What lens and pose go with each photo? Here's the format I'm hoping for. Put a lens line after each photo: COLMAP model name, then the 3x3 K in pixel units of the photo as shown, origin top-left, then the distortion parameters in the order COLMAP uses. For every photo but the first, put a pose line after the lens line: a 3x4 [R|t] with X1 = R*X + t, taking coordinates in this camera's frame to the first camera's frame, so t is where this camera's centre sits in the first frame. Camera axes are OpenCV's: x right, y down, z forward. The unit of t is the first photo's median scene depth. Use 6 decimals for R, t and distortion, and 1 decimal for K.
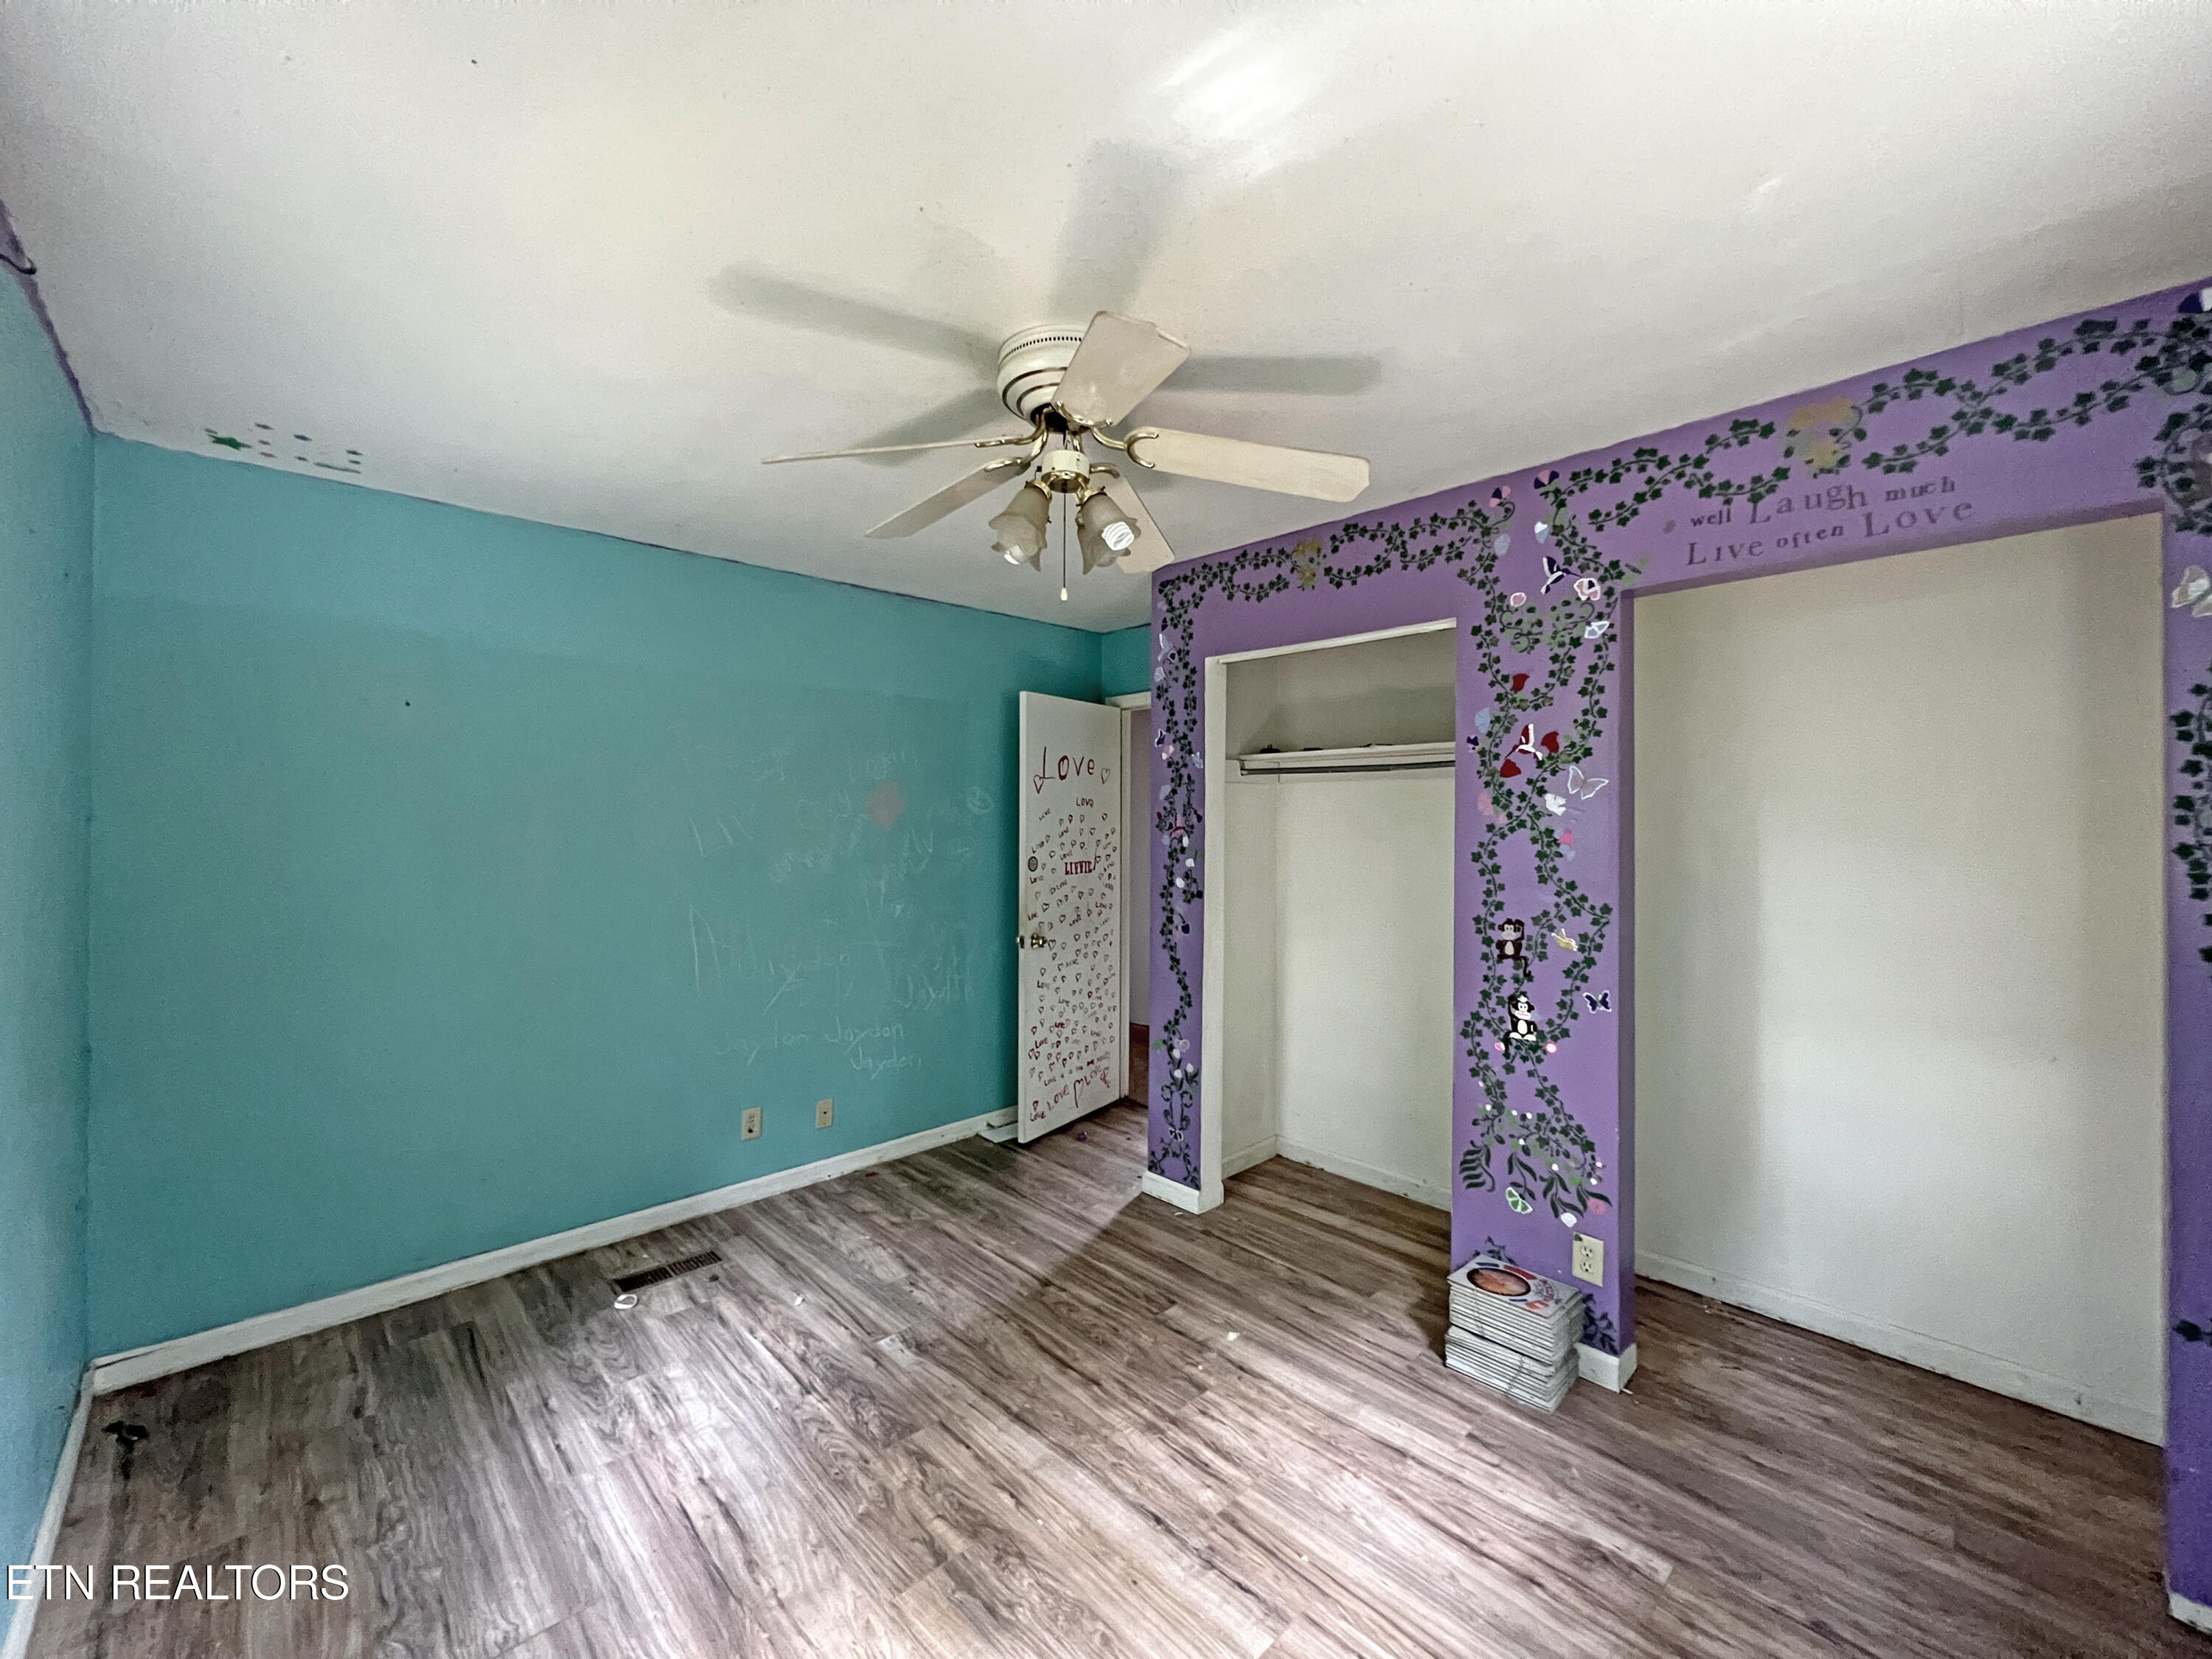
lens RADIAL K [[901.2, 0, 1094.4], [0, 901.2, 812.4], [0, 0, 1]] dist [-0.001007, 0.000027]
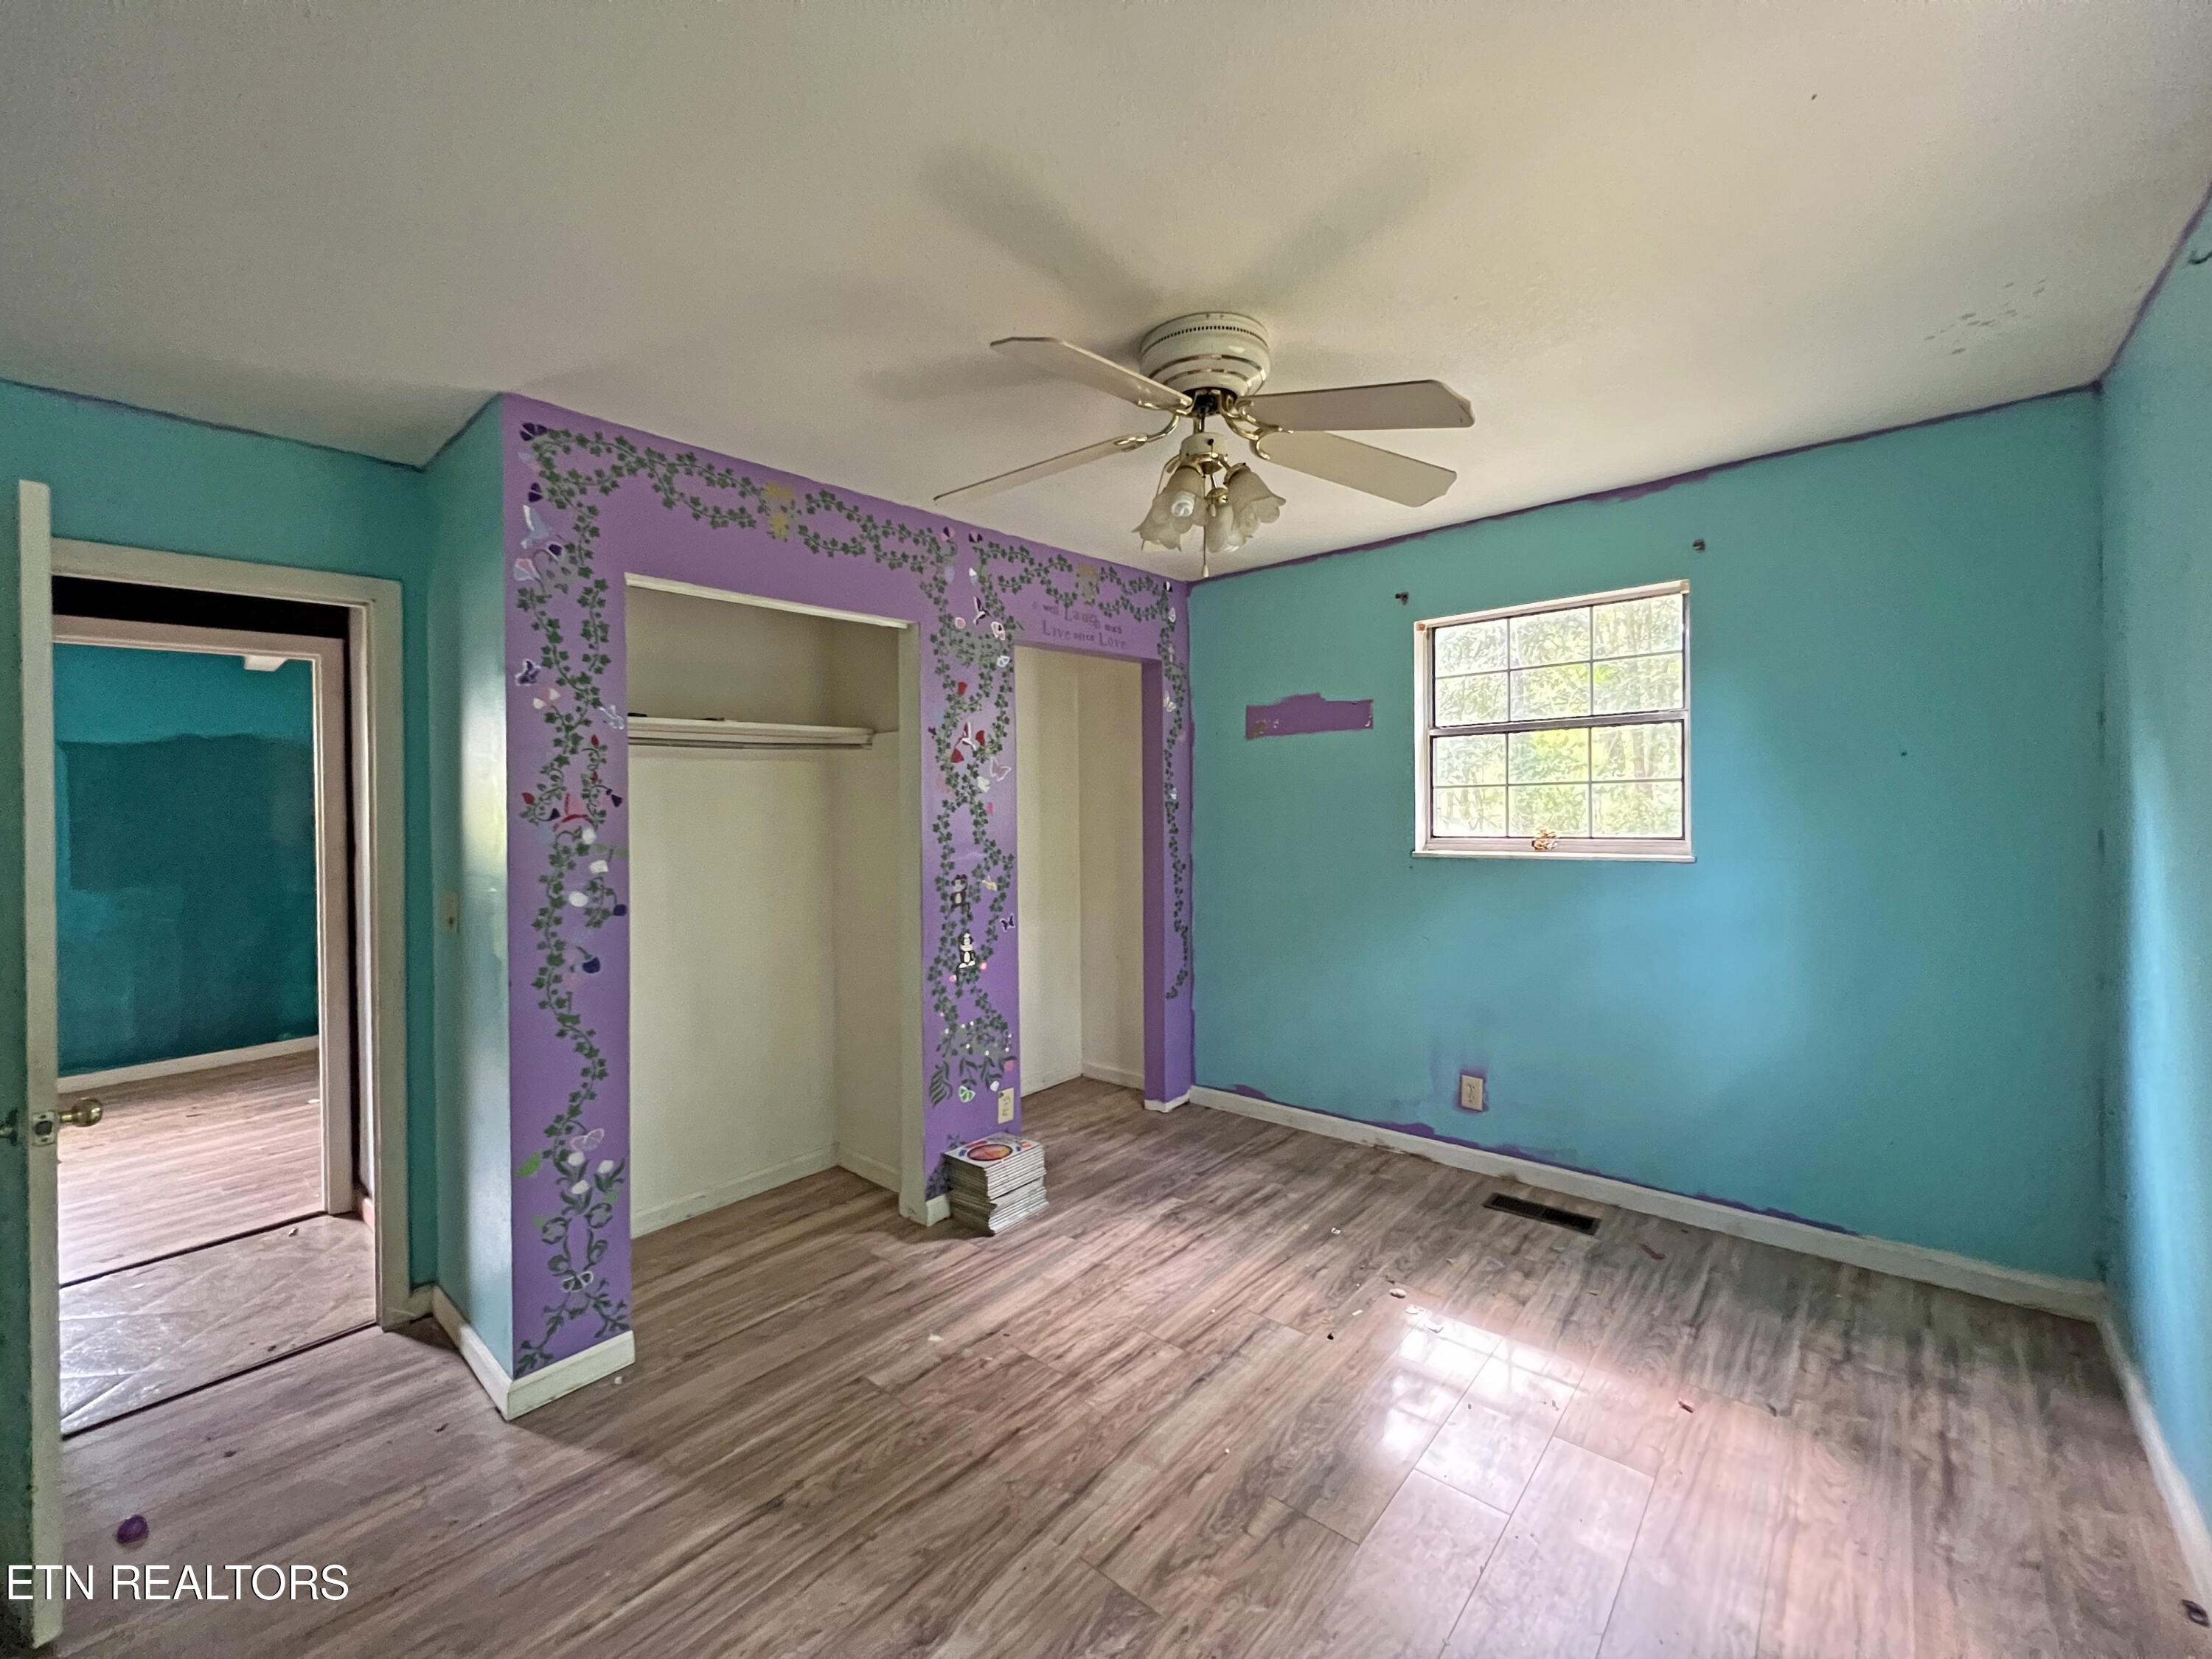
lens RADIAL K [[902.3, 0, 1081.7], [0, 902.3, 824.6], [0, 0, 1]] dist [0.000042, -0.000123]
pose [[-0.090110, -0.026260, 0.995586, -0.812063], [0.017092, 0.999464, 0.027909, 0.015275], [-0.995785, 0.019531, -0.089612, 0.940128]]
